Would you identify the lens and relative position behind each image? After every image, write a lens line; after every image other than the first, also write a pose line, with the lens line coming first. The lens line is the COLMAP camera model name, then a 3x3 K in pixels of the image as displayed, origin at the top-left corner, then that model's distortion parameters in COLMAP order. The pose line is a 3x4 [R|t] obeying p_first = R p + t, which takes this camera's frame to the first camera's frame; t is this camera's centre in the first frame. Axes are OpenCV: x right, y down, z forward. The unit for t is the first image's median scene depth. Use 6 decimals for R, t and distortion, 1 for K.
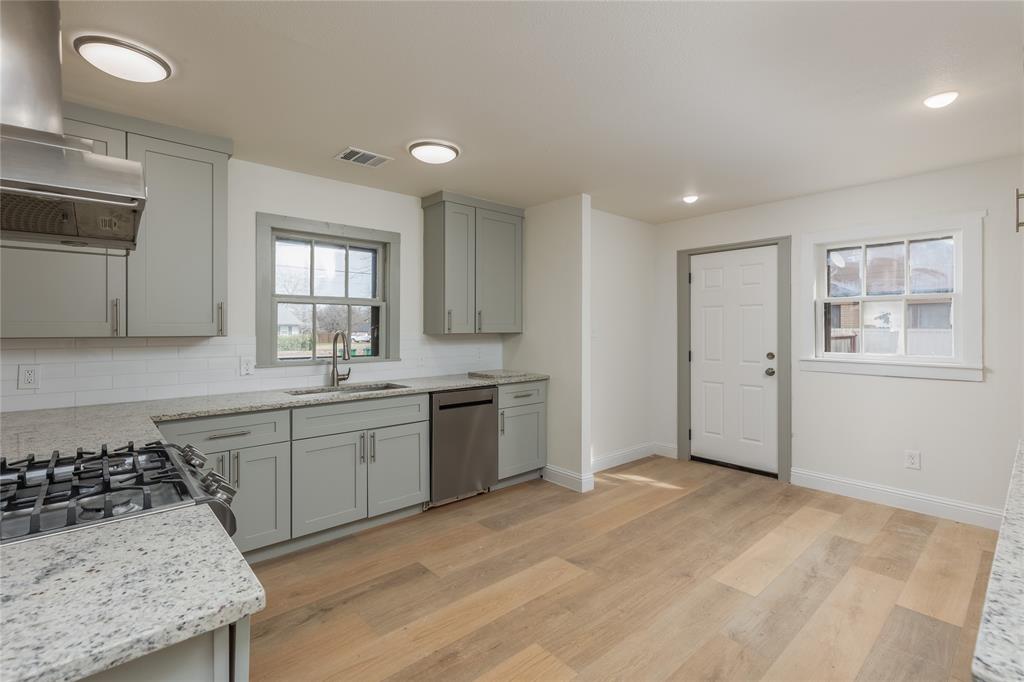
lens RADIAL K [[467.3, 0, 511.3], [0, 467.3, 329.2], [0, 0, 1]] dist [0.003597, 0.000539]
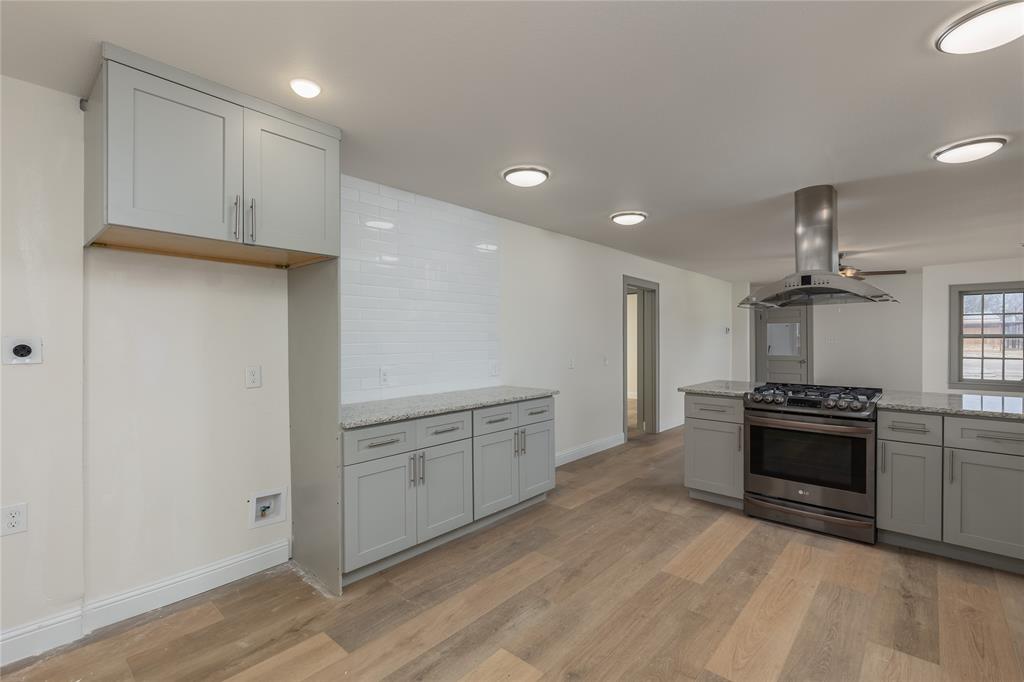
lens RADIAL K [[462.3, 0, 513.0], [0, 462.3, 340.8], [0, 0, 1]] dist [0.008151, -0.000406]
pose [[-0.993600, 0.006488, -0.112768, 0.388094], [0.005909, 0.999968, 0.005462, -0.002636], [0.112799, 0.004760, -0.993606, 1.213371]]
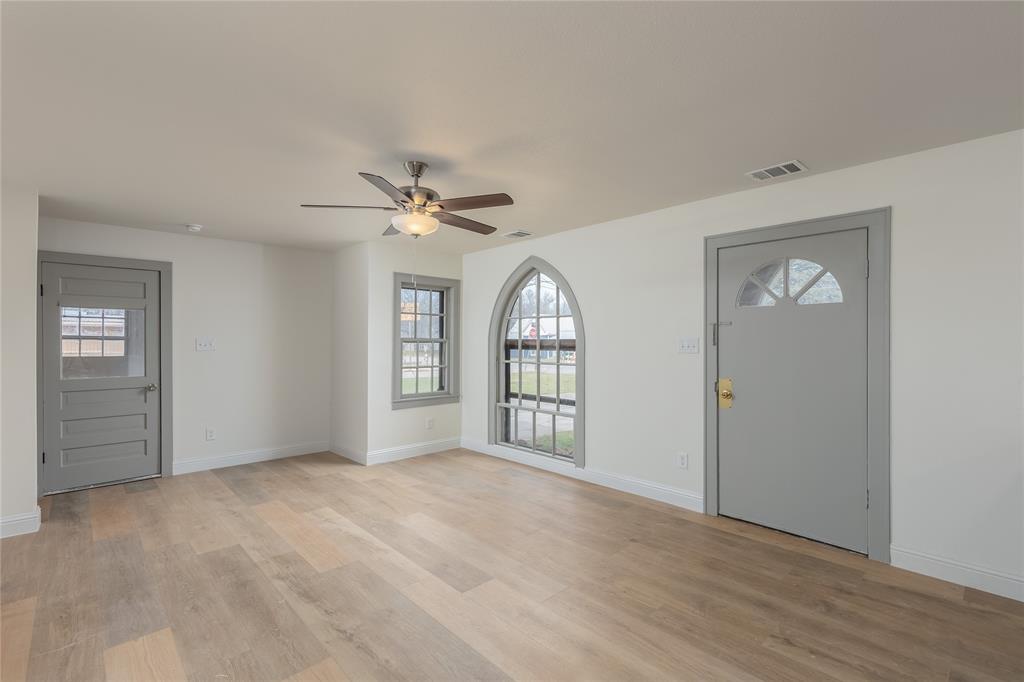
lens RADIAL K [[462.3, 0, 513.0], [0, 462.3, 340.8], [0, 0, 1]] dist [0.008151, -0.000406]
pose [[0.029228, 0.000426, -0.999573, -0.185470], [-0.004551, 0.999990, 0.000293, 0.000205], [0.999562, 0.004541, 0.029229, -0.201573]]
